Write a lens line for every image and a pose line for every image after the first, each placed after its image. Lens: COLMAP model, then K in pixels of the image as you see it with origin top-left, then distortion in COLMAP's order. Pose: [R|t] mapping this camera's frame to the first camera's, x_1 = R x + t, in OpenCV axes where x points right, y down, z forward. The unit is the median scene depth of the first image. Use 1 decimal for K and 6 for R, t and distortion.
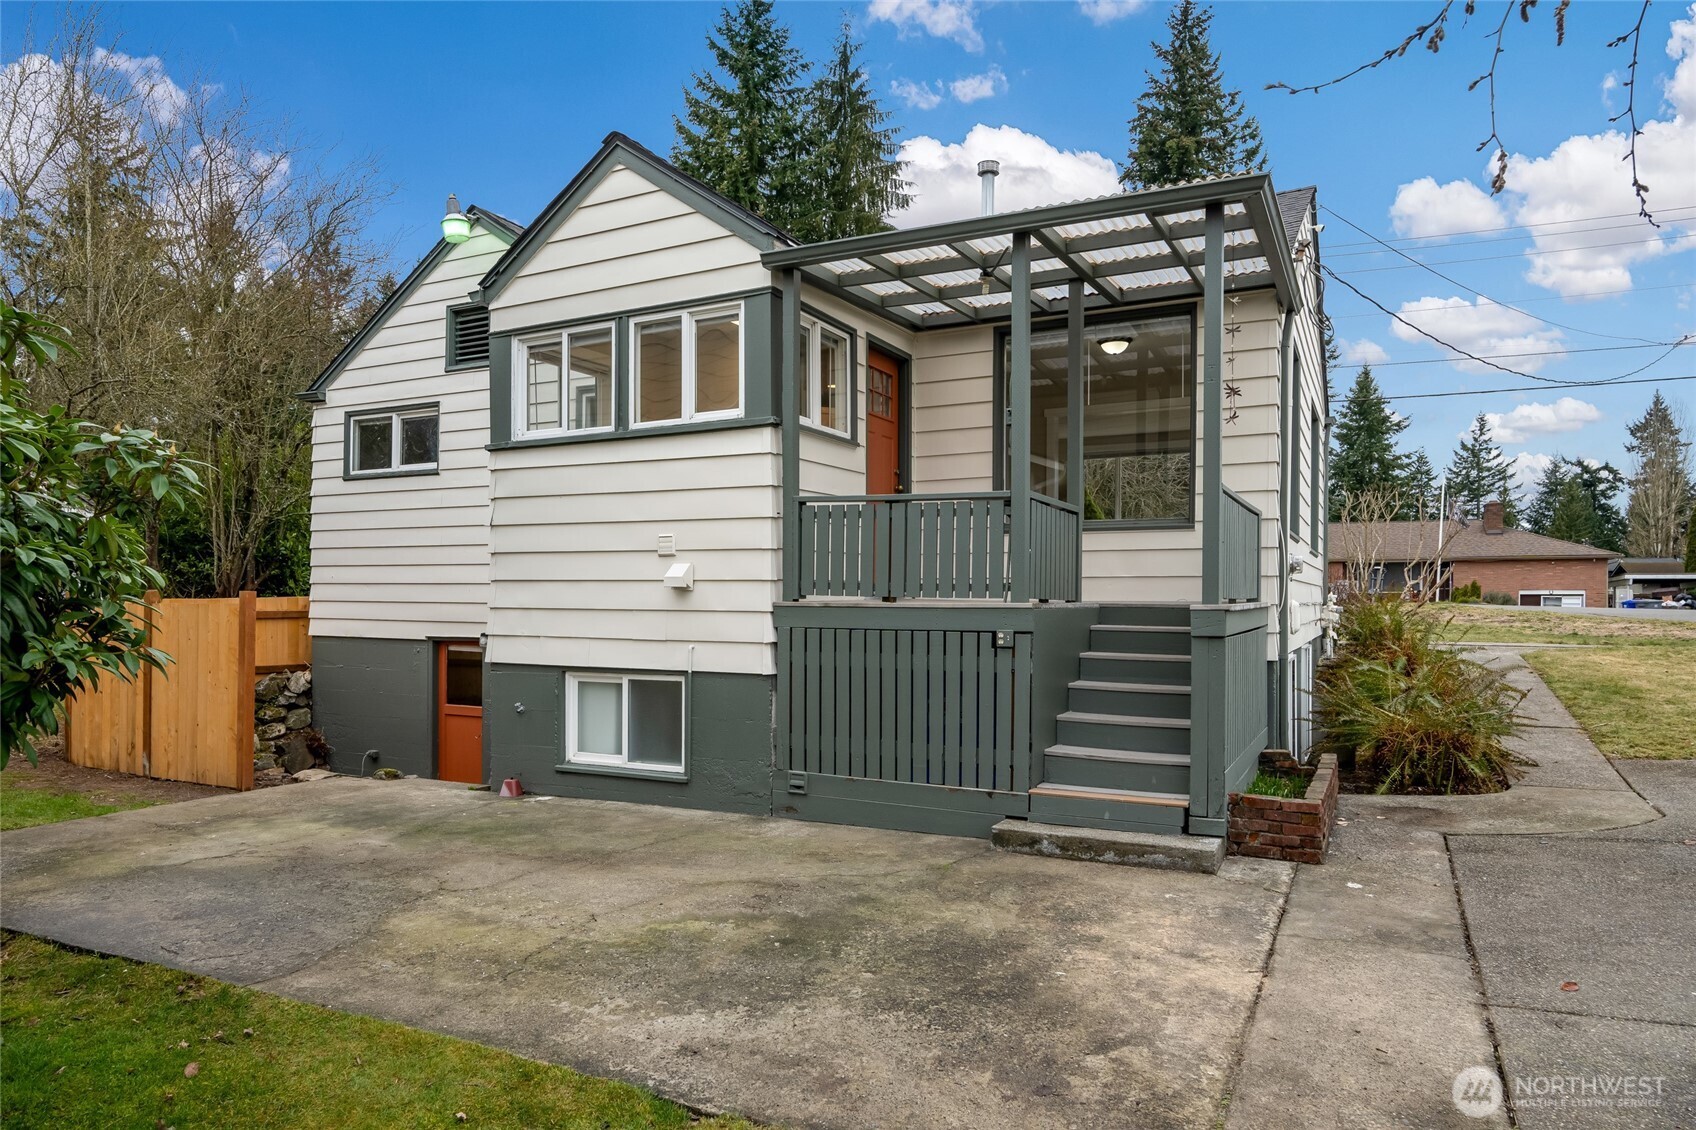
lens RADIAL K [[1061.5, 0, 844.1], [0, 1061.5, 600.1], [0, 0, 1]] dist [-0.001763, -0.000059]
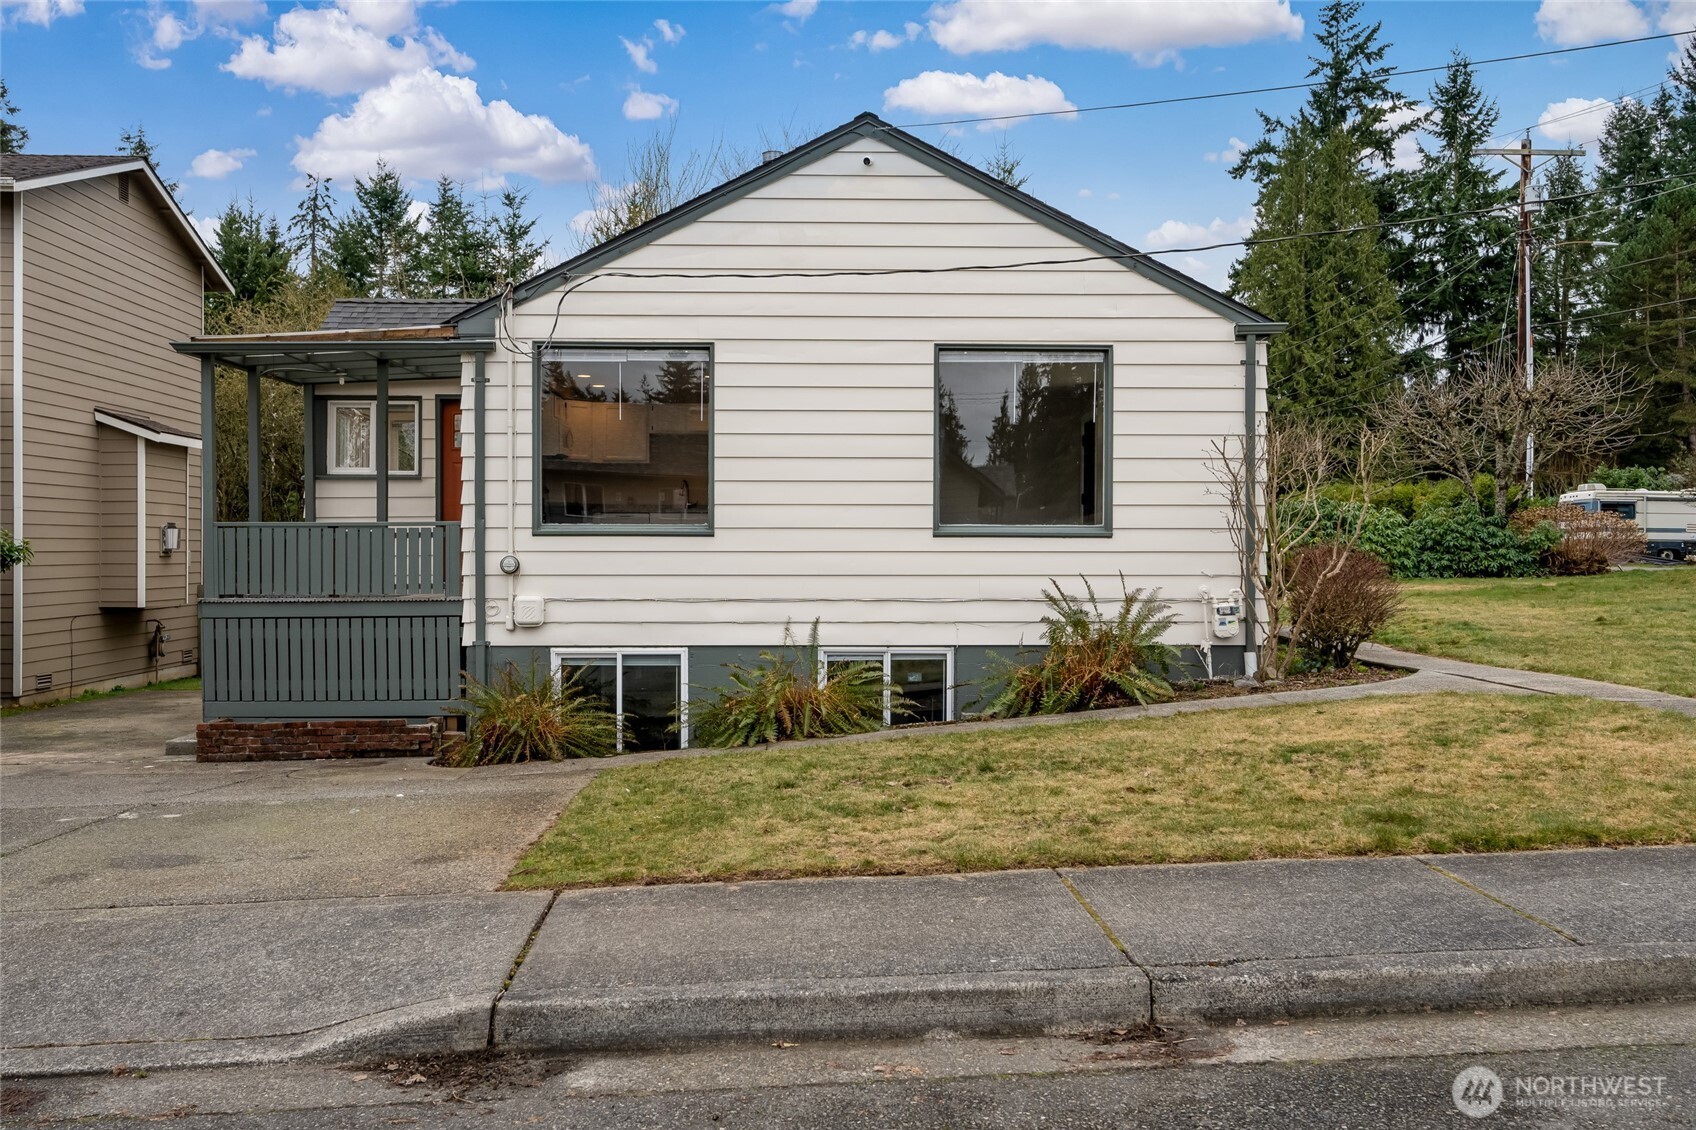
lens RADIAL K [[1523.8, 0, 848.0], [0, 1523.8, 565.0], [0, 0, 1]] dist [-0.009245, -0.007394]
pose [[0.478741, 0.003668, -0.877949, 1.362422], [0.001083, 0.999988, 0.004768, -0.027279], [0.877956, -0.003234, 0.478731, 0.354509]]
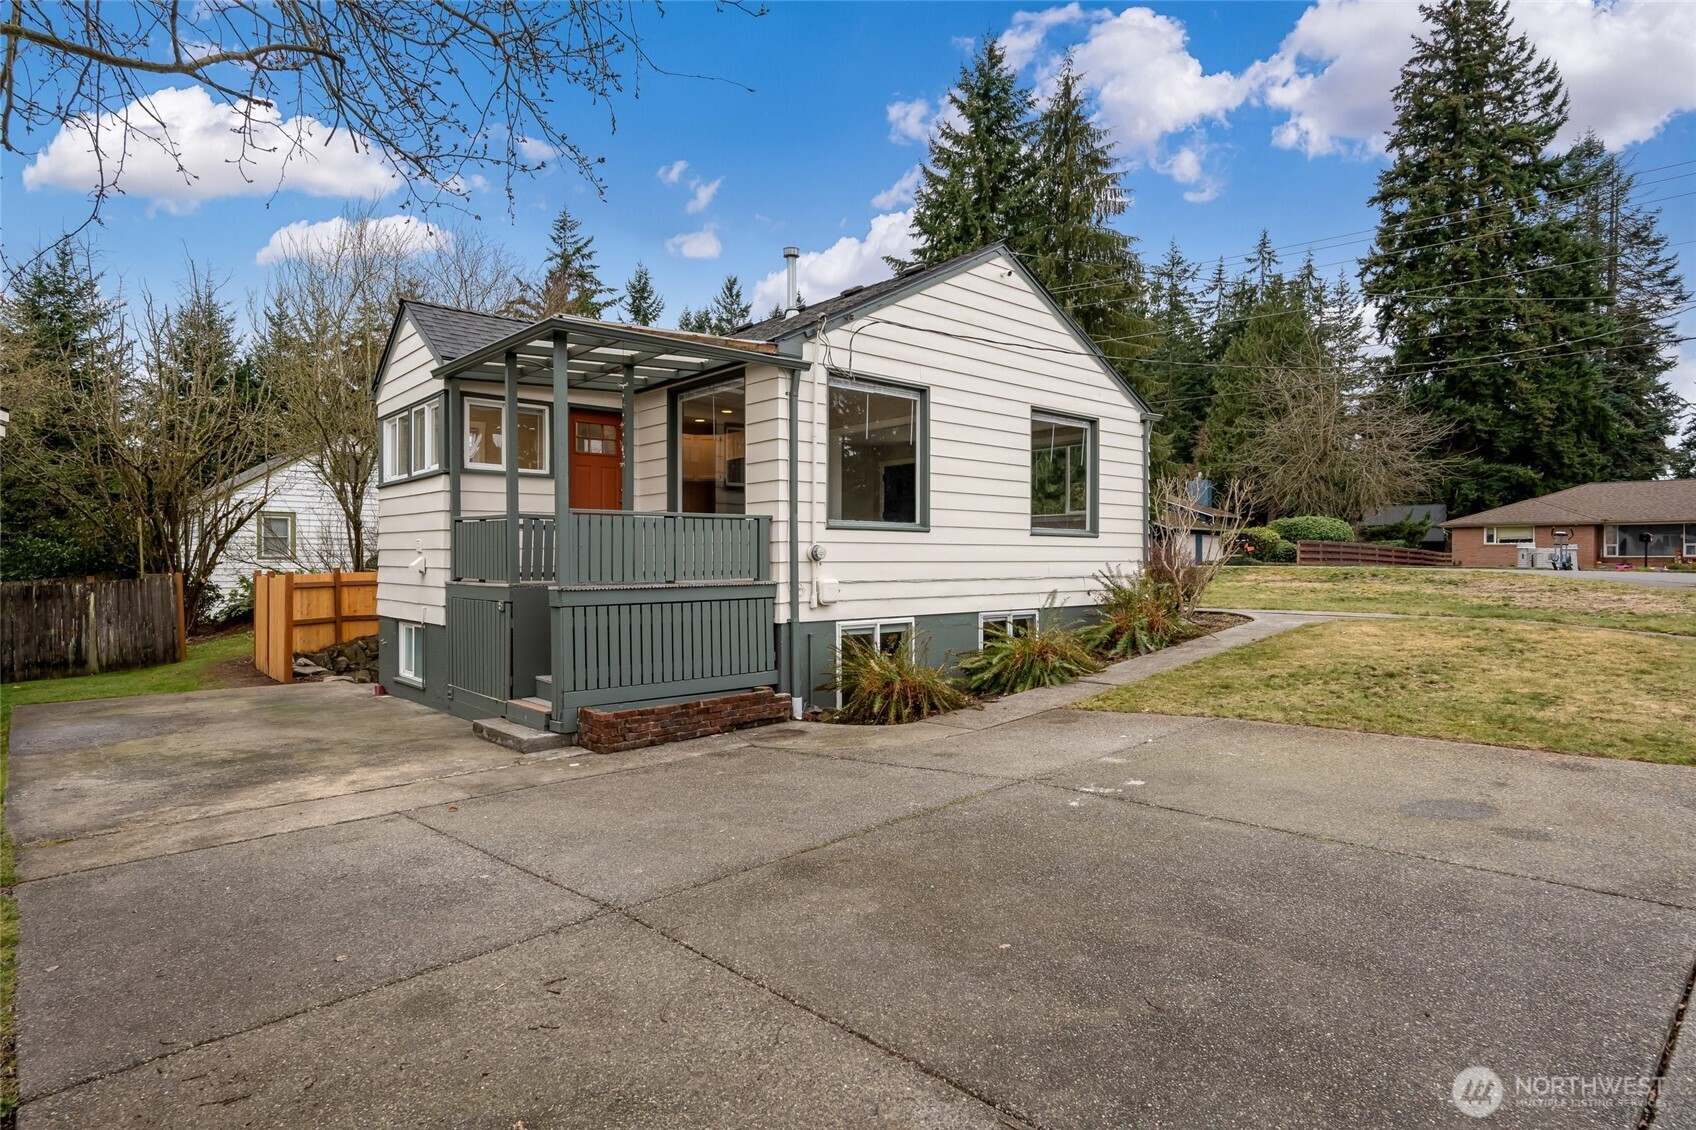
lens RADIAL K [[925.2, 0, 848.0], [0, 925.2, 565.0], [0, 0, 1]] dist [-0.006036, 0.001207]
pose [[0.933078, -0.002158, -0.359667, 0.590795], [0.003695, 0.999987, 0.003587, -0.014985], [0.359654, -0.004676, 0.933074, -0.064366]]
